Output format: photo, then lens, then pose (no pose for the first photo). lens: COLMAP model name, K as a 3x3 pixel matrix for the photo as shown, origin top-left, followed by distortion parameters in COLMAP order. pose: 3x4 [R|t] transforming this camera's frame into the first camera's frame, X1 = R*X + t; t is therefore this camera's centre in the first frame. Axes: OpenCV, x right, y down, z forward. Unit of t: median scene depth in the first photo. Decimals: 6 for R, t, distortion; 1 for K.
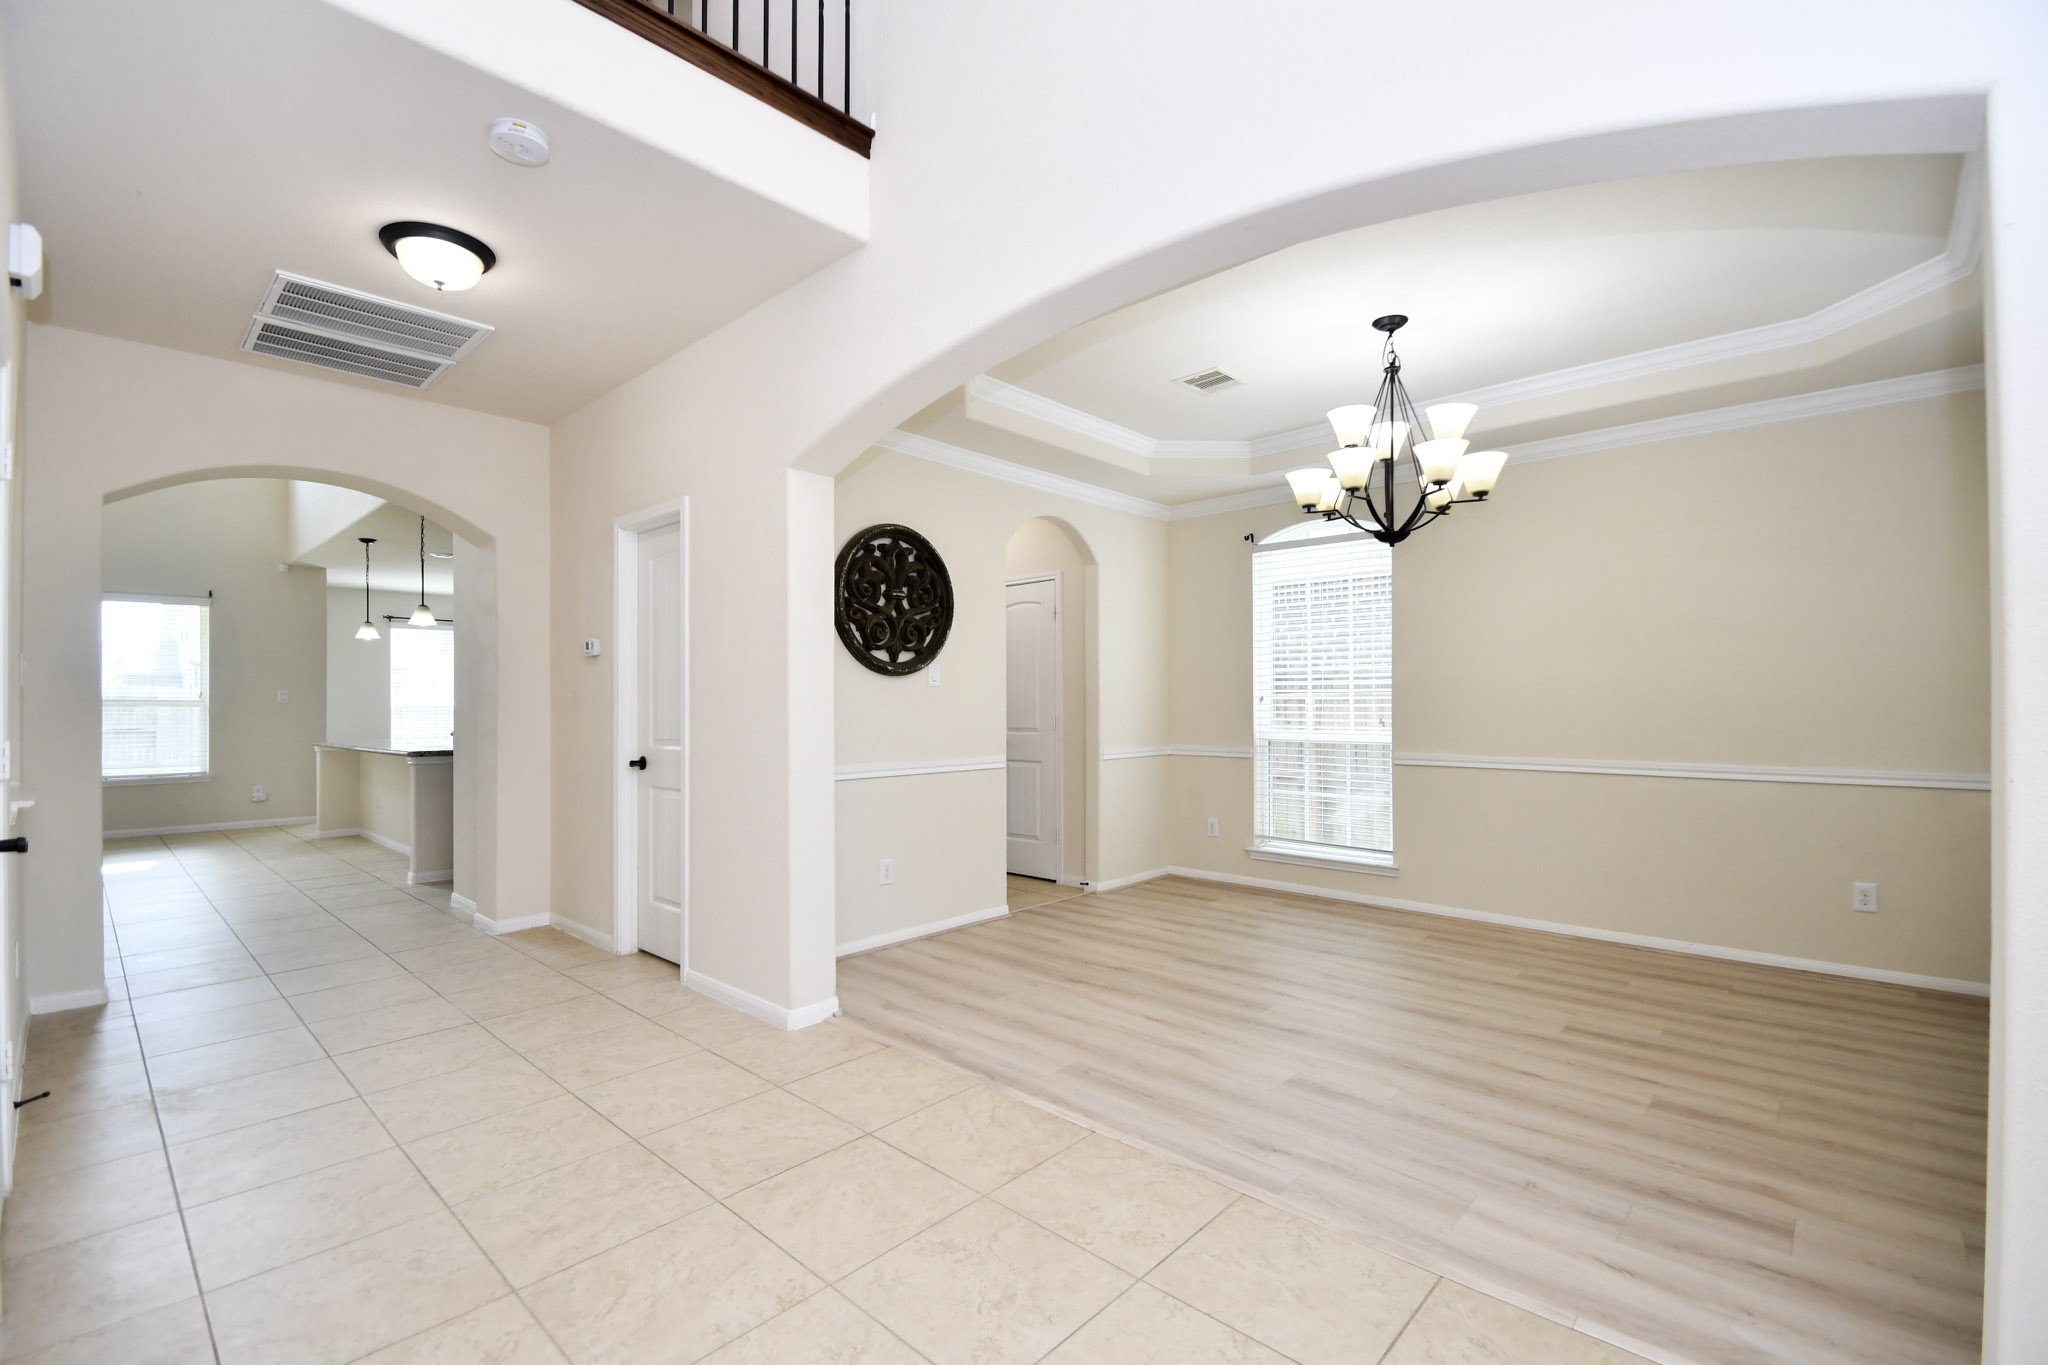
lens RADIAL K [[896.8, 0, 1005.0], [0, 896.8, 698.9], [0, 0, 1]] dist [0.018035, -0.017895]
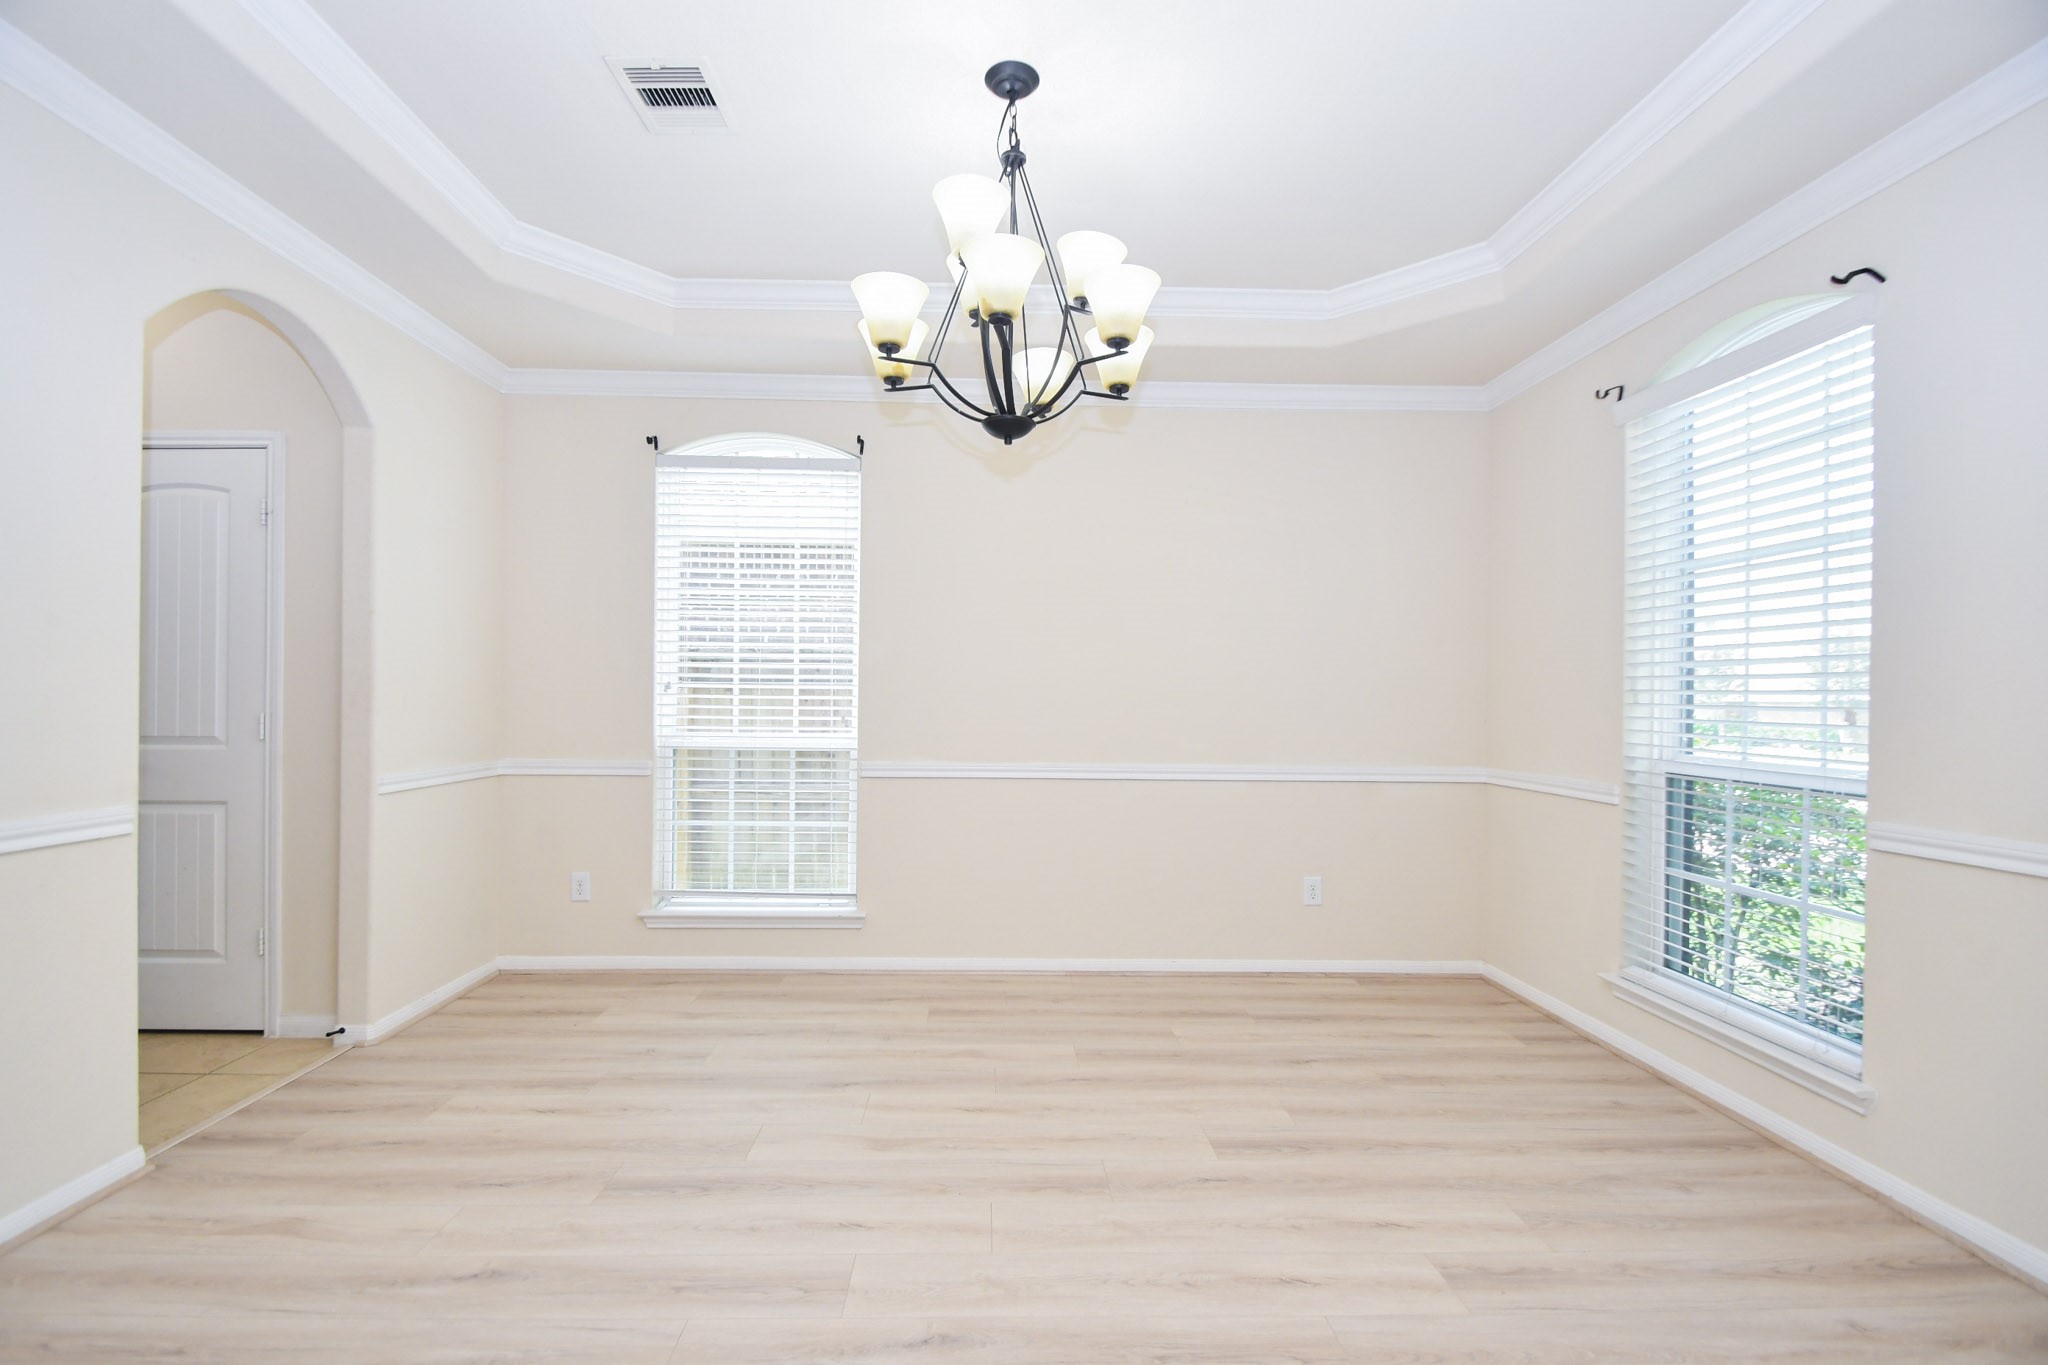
lens RADIAL K [[896.8, 0, 1005.0], [0, 896.8, 698.9], [0, 0, 1]] dist [0.018035, -0.017895]
pose [[0.710316, 0.008509, 0.703831, -0.007379], [-0.014361, 0.999894, 0.002406, 0.005184], [-0.703736, -0.011817, 0.710363, 0.457351]]
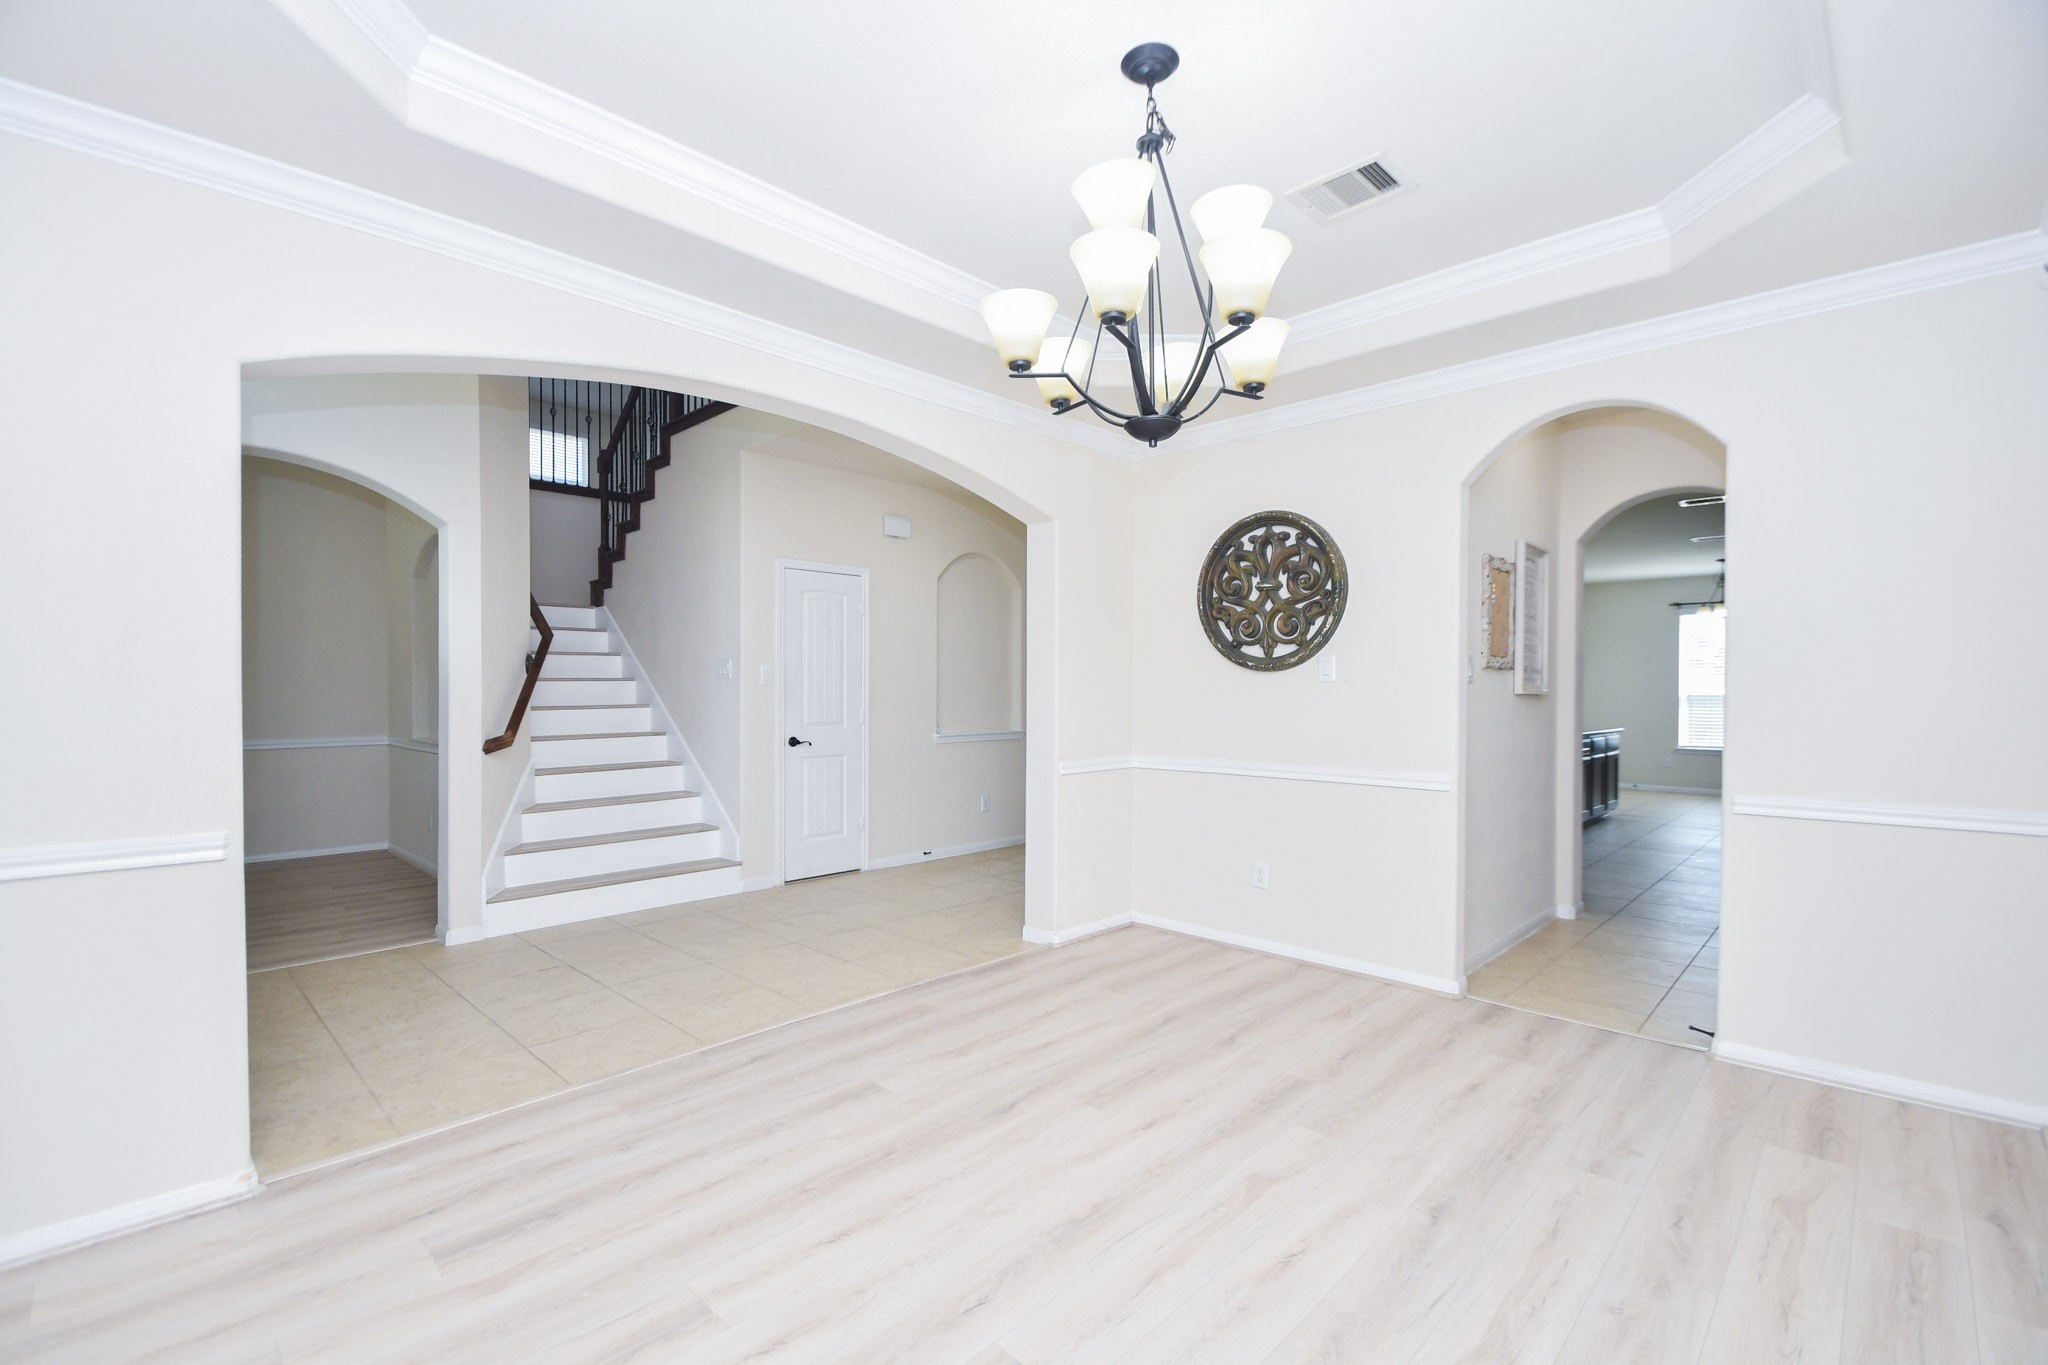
lens RADIAL K [[896.8, 0, 1005.0], [0, 896.8, 698.9], [0, 0, 1]] dist [0.018035, -0.017895]
pose [[-0.024023, 0.014219, -0.999610, 0.842120], [0.003293, 0.999895, 0.014144, -0.011394], [0.999706, -0.002952, -0.024067, 0.755211]]
